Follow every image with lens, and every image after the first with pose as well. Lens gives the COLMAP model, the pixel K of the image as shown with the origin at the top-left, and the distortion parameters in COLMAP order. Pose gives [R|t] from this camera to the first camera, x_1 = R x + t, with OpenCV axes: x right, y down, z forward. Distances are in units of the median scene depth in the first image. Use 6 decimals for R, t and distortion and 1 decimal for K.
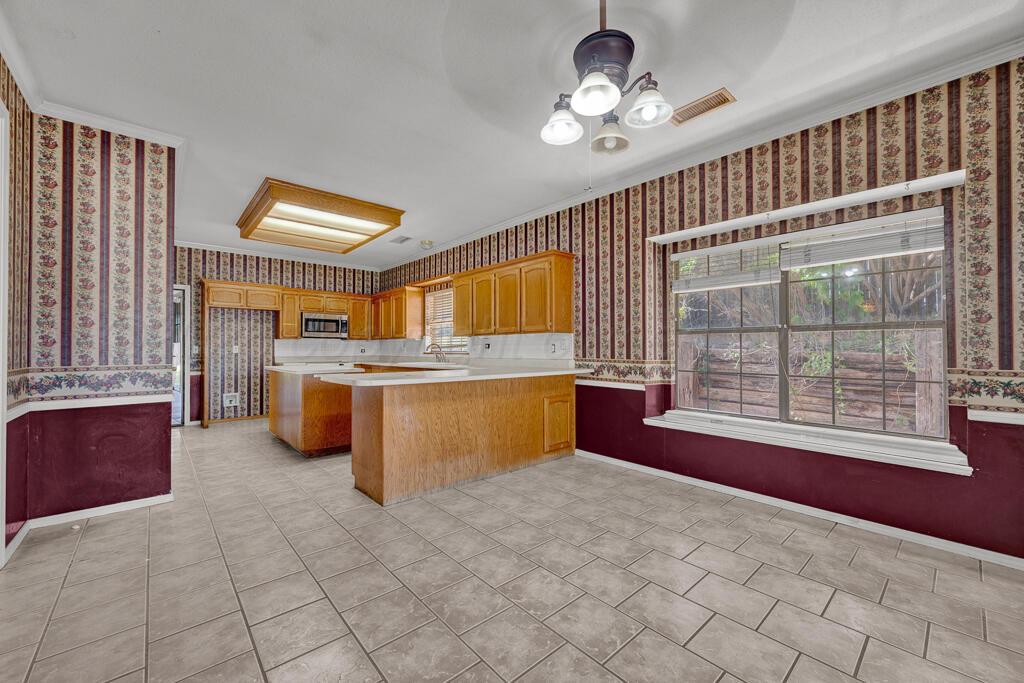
lens RADIAL K [[401.7, 0, 511.7], [0, 401.7, 343.4], [0, 0, 1]] dist [0.007460, -0.001118]
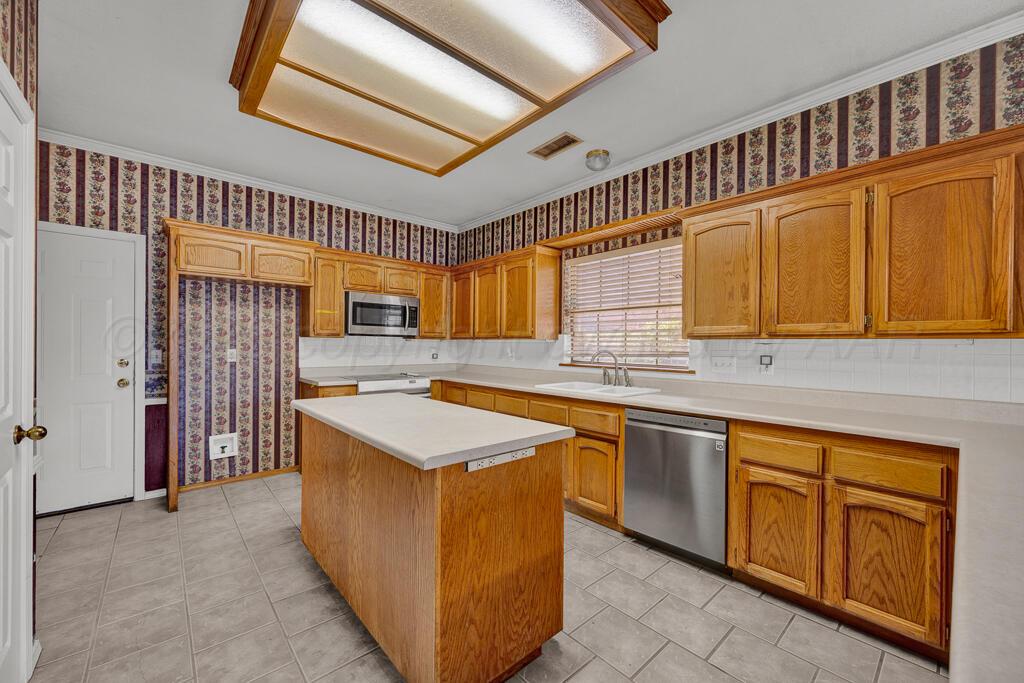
lens RADIAL K [[401.7, 0, 499.3], [0, 401.7, 342.6], [0, 0, 1]] dist [0.007460, -0.001118]
pose [[0.999935, 0.008279, 0.007847, -0.385745], [-0.008401, 0.999842, 0.015664, -0.017971], [-0.007717, -0.015729, 0.999847, 0.531658]]
